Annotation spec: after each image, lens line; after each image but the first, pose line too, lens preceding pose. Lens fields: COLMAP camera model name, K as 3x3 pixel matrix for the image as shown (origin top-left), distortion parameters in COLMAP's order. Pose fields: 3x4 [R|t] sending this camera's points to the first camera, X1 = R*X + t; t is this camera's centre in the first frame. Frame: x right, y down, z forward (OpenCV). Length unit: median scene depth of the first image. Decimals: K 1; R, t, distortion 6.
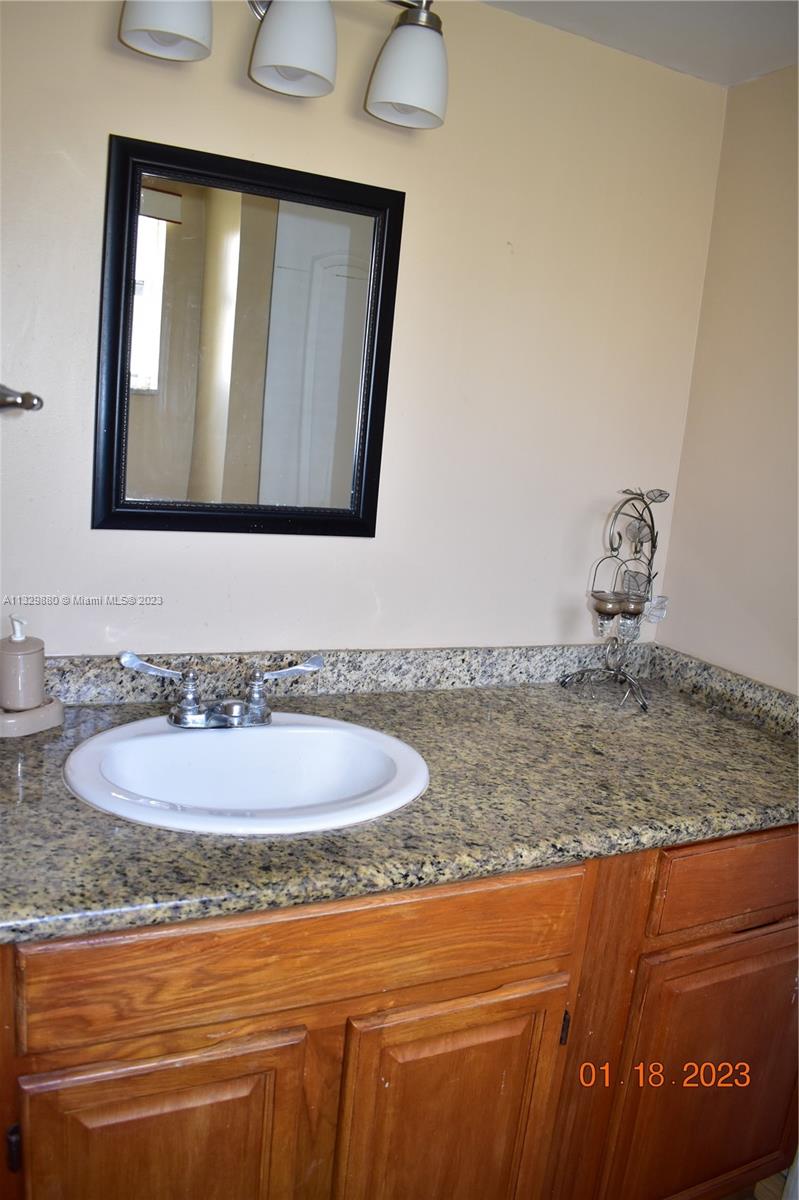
lens RADIAL K [[938.8, 0, 400.8], [0, 938.8, 610.0], [0, 0, 1]] dist [-0.094293, 0.015606]
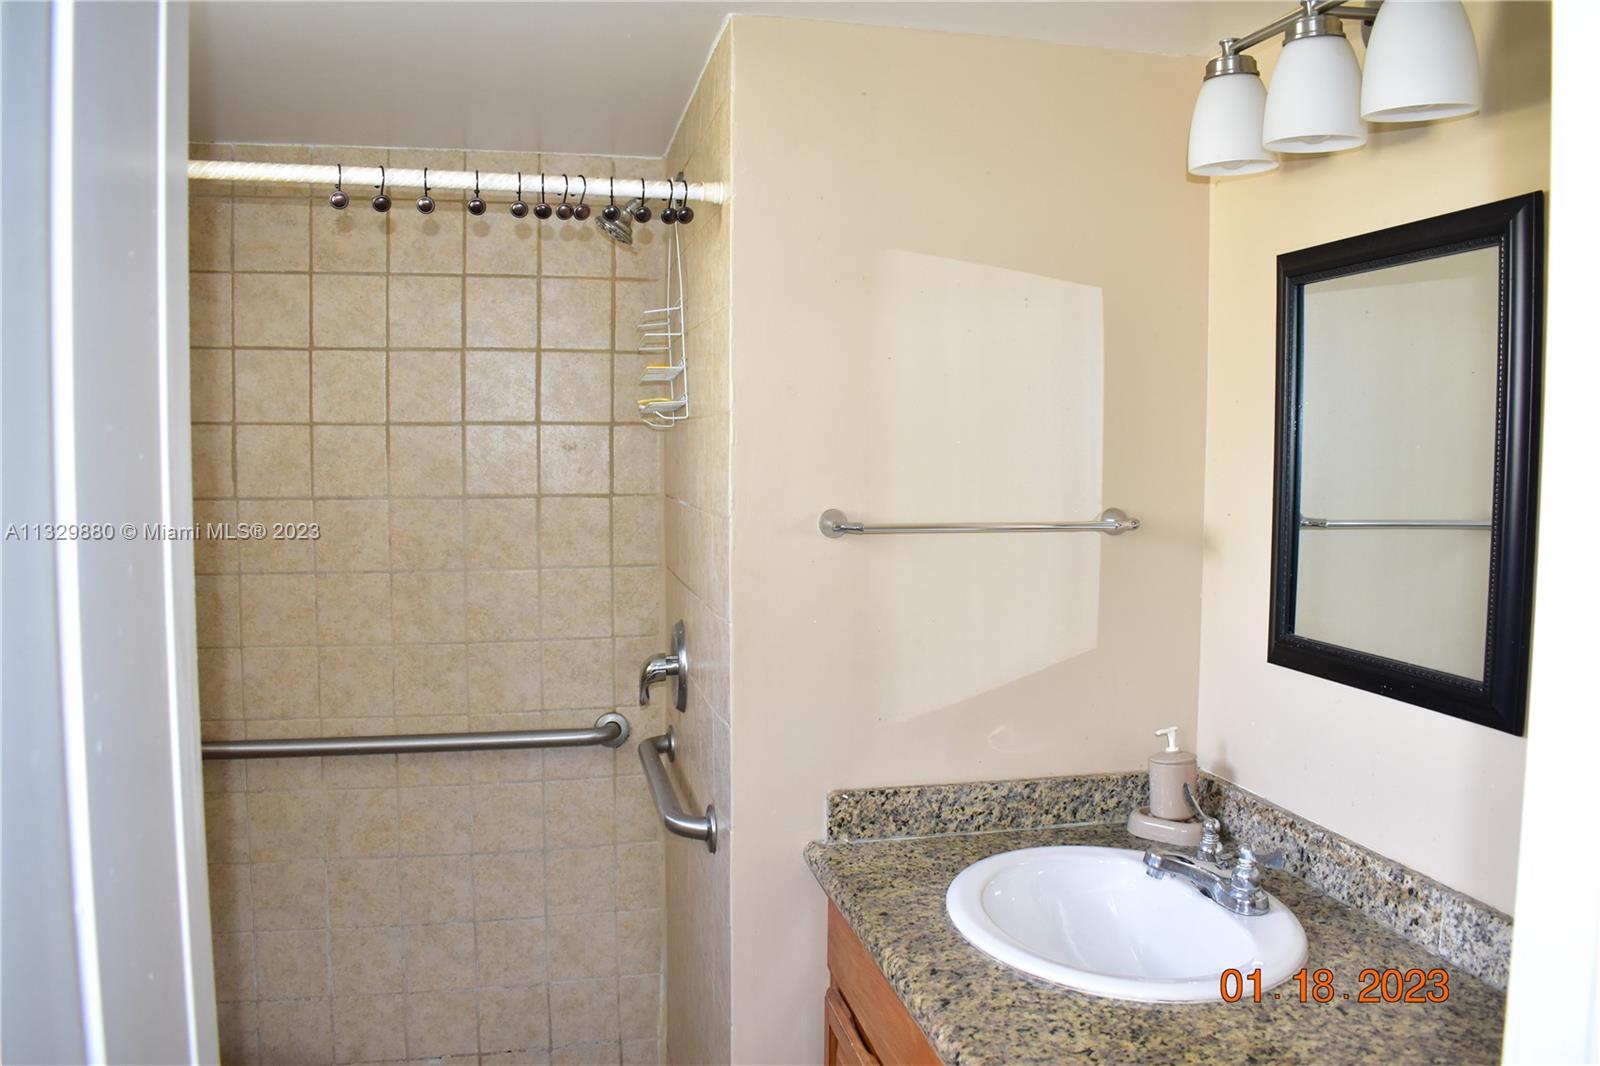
lens RADIAL K [[1251.7, 0, 803.5], [0, 1251.7, 525.9], [0, 0, 1]] dist [-0.094293, 0.015606]
pose [[-0.232435, -0.031508, -0.972101, 0.950870], [-0.216918, 0.975980, 0.020233, -0.139576], [0.948114, 0.215569, -0.233686, 0.789872]]
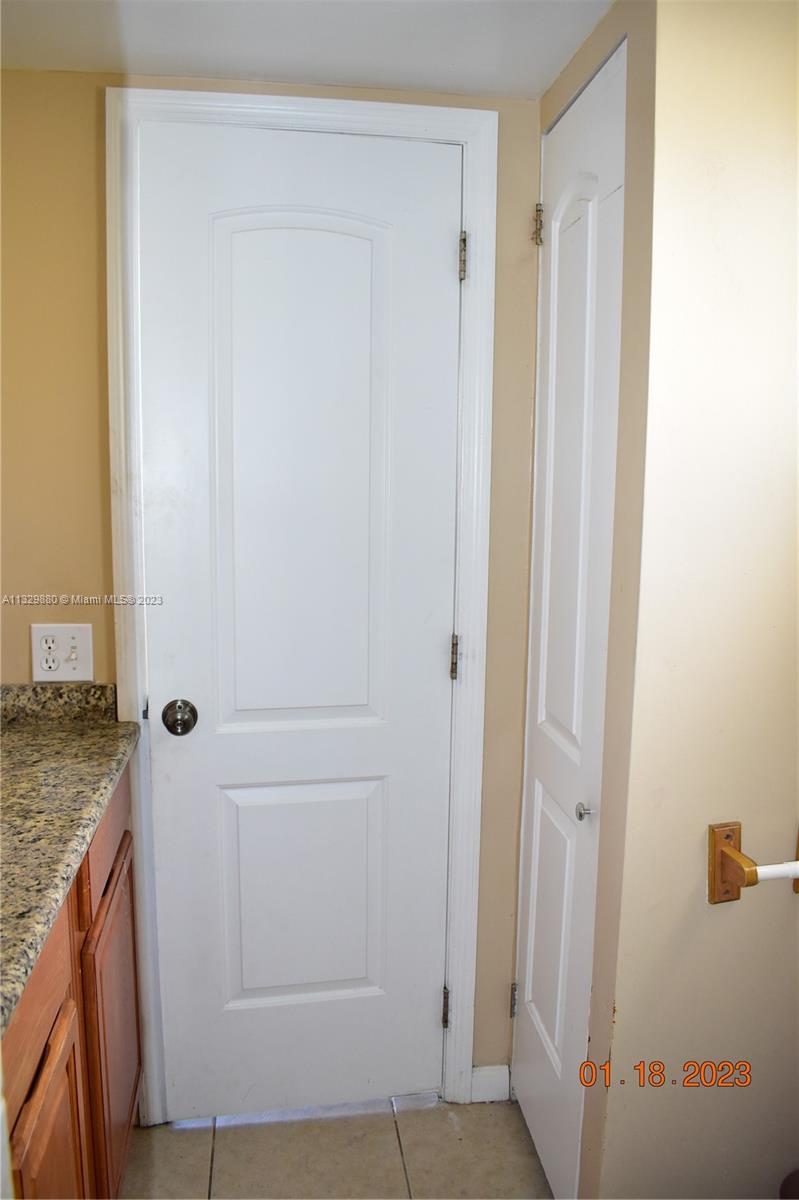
lens RADIAL K [[938.8, 0, 399.2], [0, 938.8, 598.3], [0, 0, 1]] dist [-0.094293, 0.015606]
pose [[0.314452, -0.221952, 0.922961, -0.432021], [0.203696, 0.965410, 0.162761, -0.092932], [-0.927161, 0.136823, 0.348786, 0.221048]]
